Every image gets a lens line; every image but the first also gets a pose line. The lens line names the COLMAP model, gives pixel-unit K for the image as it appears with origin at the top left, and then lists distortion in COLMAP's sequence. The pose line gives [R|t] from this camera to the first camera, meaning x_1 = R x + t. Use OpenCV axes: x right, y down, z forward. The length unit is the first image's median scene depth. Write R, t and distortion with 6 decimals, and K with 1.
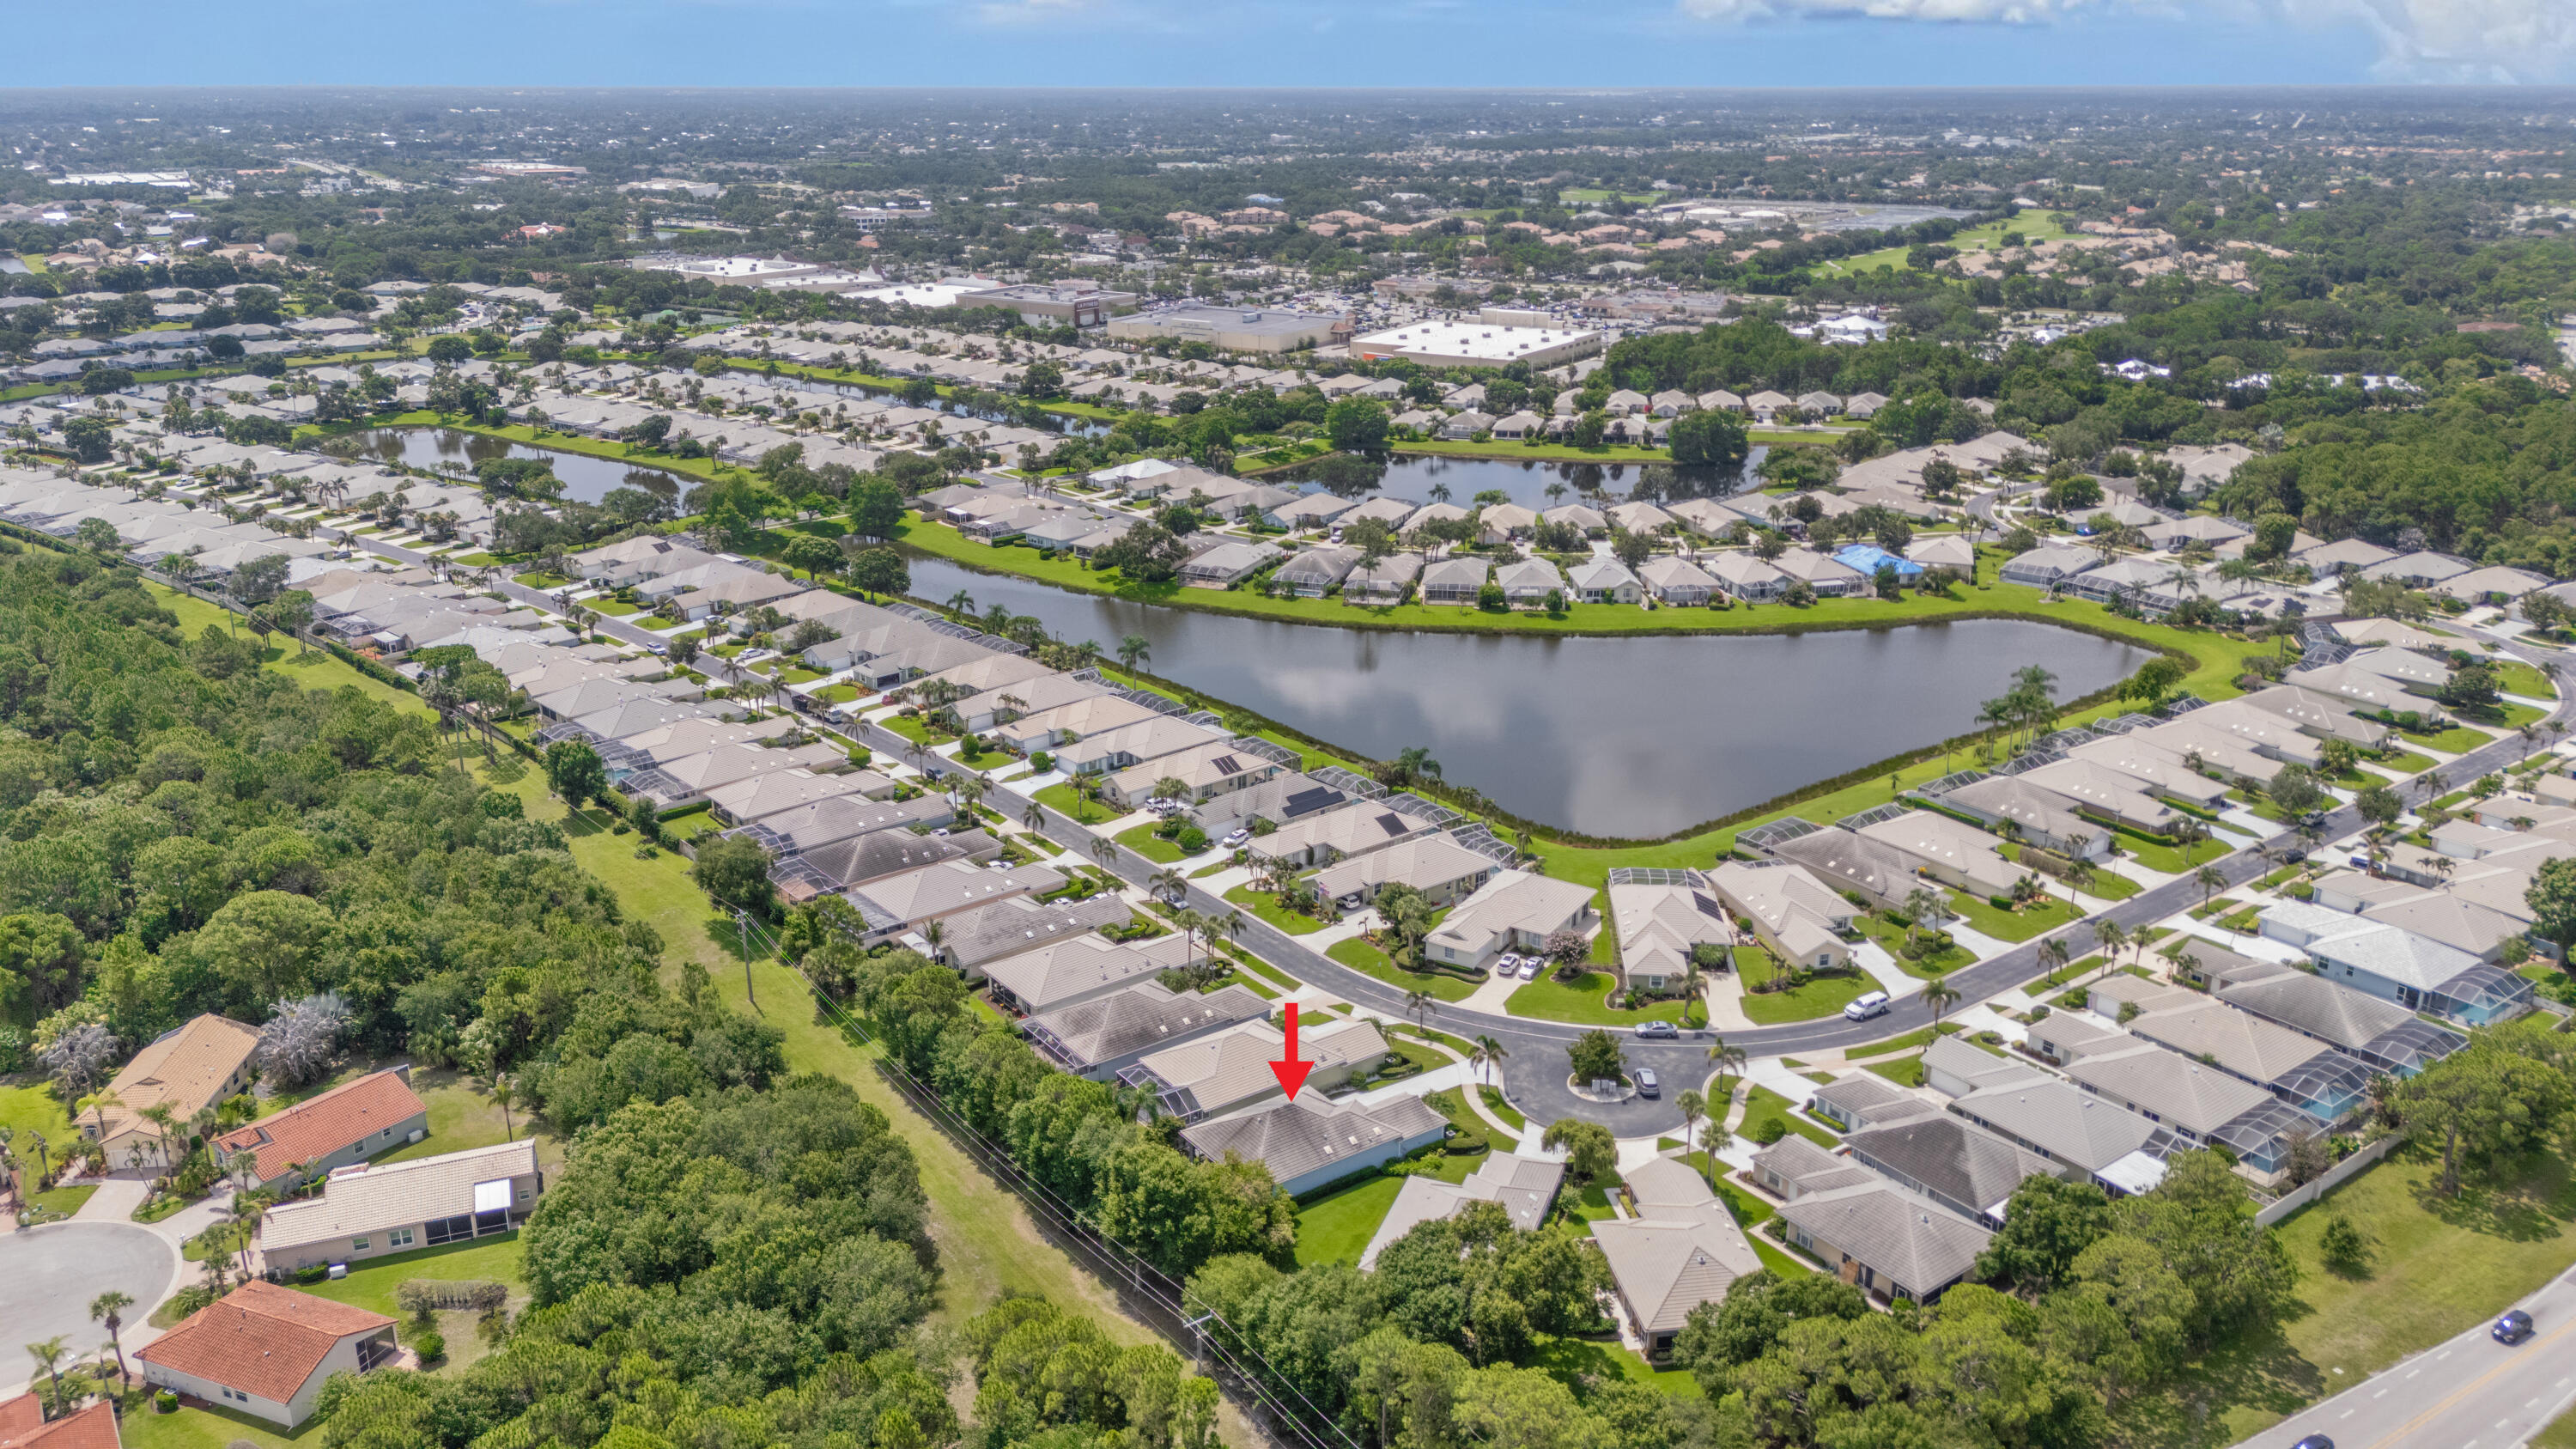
lens RADIAL K [[1798.7, 0, 1340.8], [0, 1798.7, 802.5], [0, 0, 1]] dist [0.085352, -0.054125]
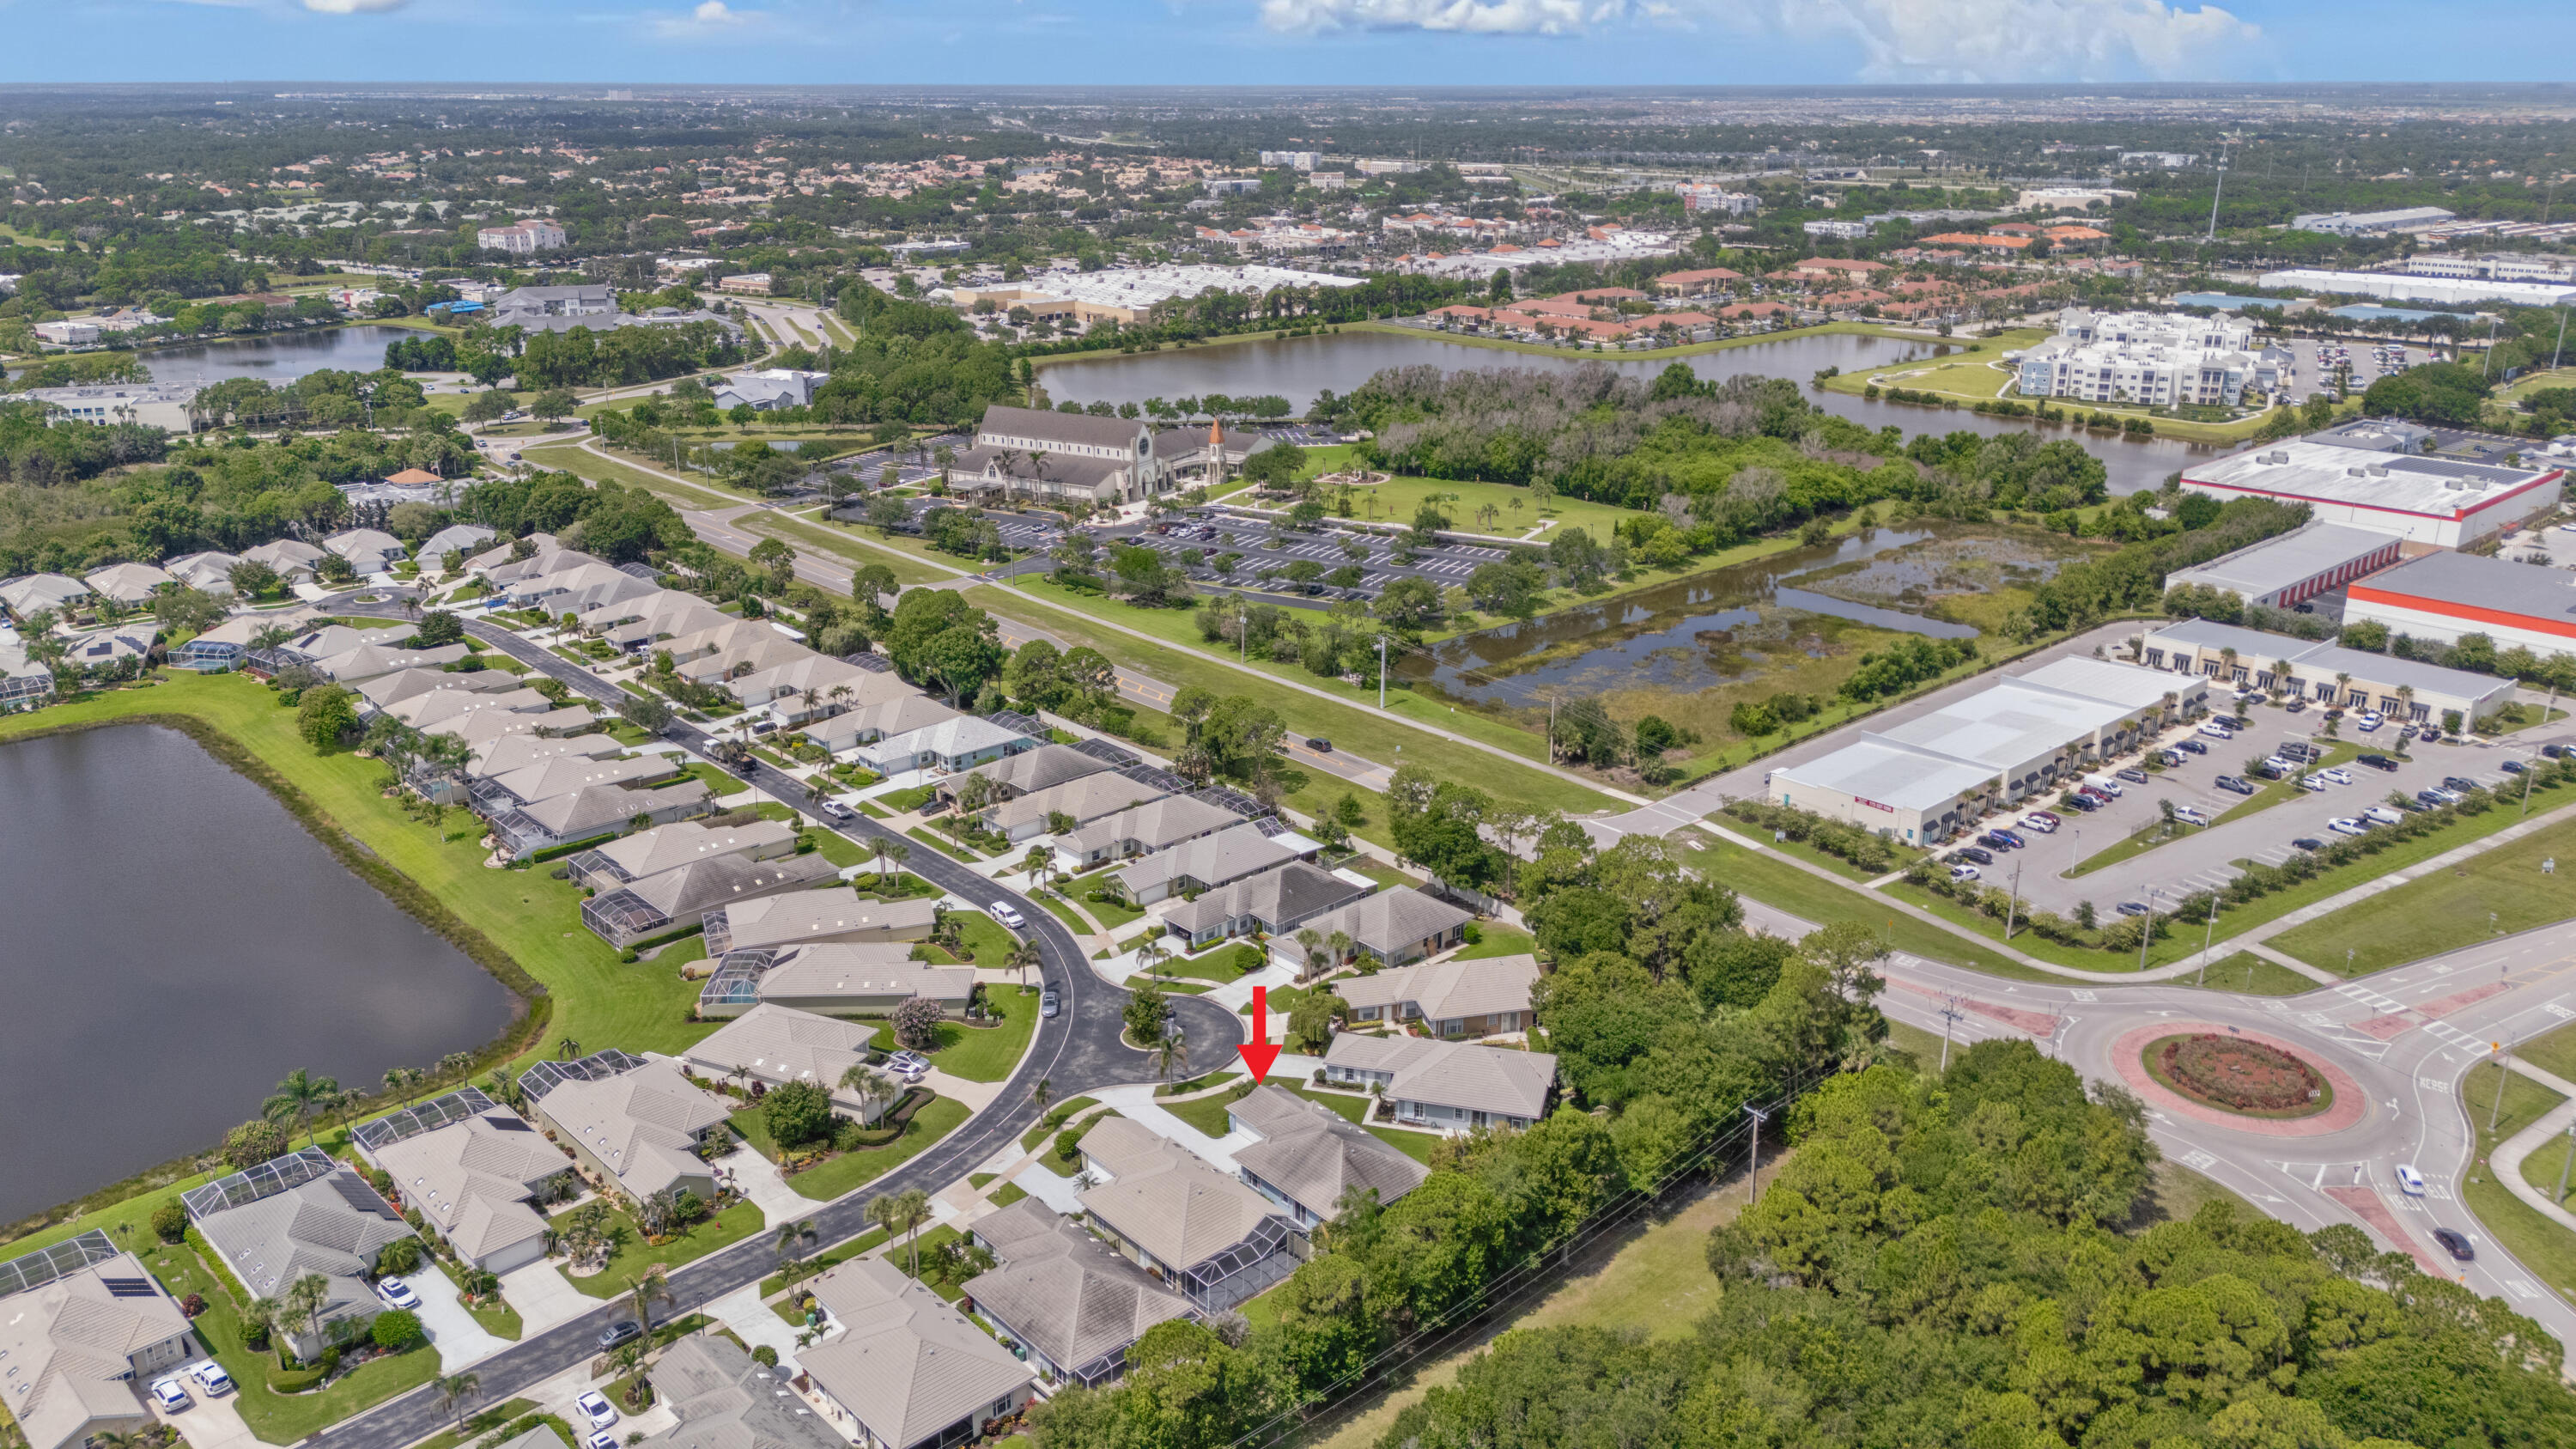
lens RADIAL K [[1903.4, 0, 1288.0], [0, 1903.4, 724.5], [0, 0, 1]] dist [0.048052, 0.006063]
pose [[-0.100900, -0.309108, 0.945659, -0.707091], [0.366670, 0.872048, 0.324169, -0.270849], [-0.924864, 0.379453, 0.025351, 0.722536]]
